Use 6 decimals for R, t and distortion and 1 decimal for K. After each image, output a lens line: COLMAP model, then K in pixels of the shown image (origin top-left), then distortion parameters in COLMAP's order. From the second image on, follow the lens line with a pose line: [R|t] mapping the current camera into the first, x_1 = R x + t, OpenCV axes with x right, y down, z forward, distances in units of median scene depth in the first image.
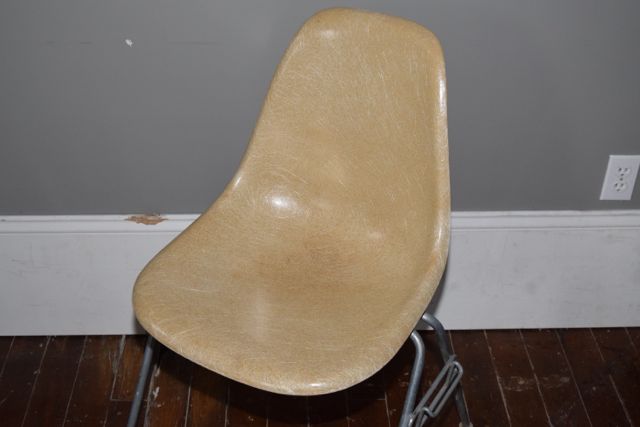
lens RADIAL K [[911.3, 0, 322.7], [0, 911.3, 213.1], [0, 0, 1]] dist [-0.044945, 0.000000]
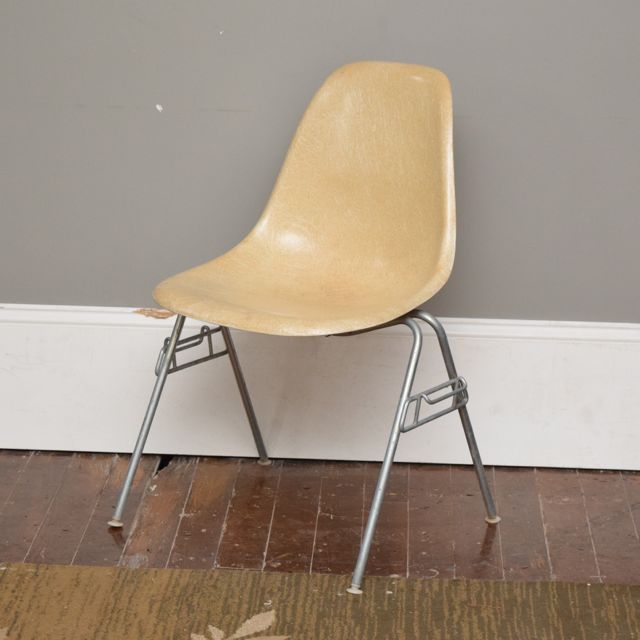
lens RADIAL K [[2162.0, 0, 317.6], [0, 2162.0, 317.8], [0, 0, 1]] dist [0.047324, 0.000000]
pose [[0.996421, 0.028100, -0.079718, 0.147463], [-0.052455, 0.945112, -0.322510, 0.735509], [0.066280, 0.325537, 0.943203, -1.085058]]
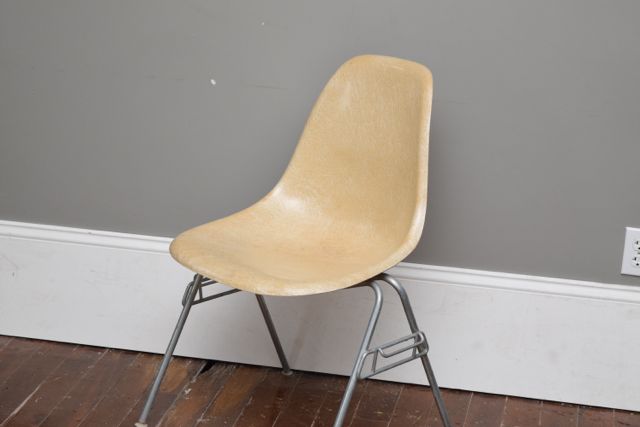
lens RADIAL K [[1431.2, 0, 321.8], [0, 1431.2, 213.0], [0, 0, 1]] dist [0.067551, 0.000000]
pose [[0.969465, 0.094531, -0.226276, 0.358142], [-0.156467, 0.948934, -0.273940, 0.454634], [0.188825, 0.300980, 0.934749, -0.684713]]
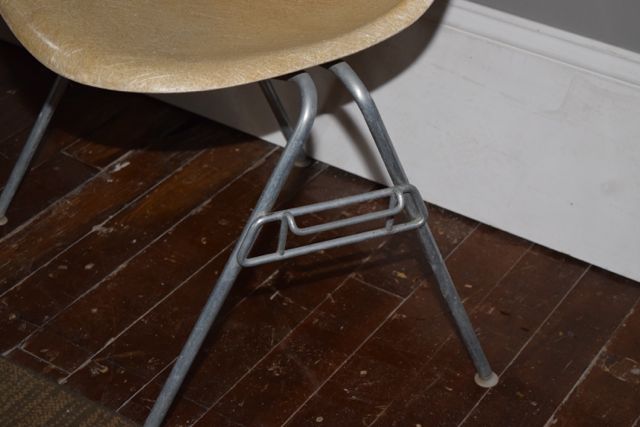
lens RADIAL K [[1431.2, 0, 321.2], [0, 1431.2, 212.6], [0, 0, 1]] dist [0.067551, 0.000000]
pose [[0.827603, 0.341824, -0.445230, 0.435963], [-0.352629, 0.933746, 0.061406, 0.113863], [0.436722, 0.106181, 0.893308, 0.118667]]
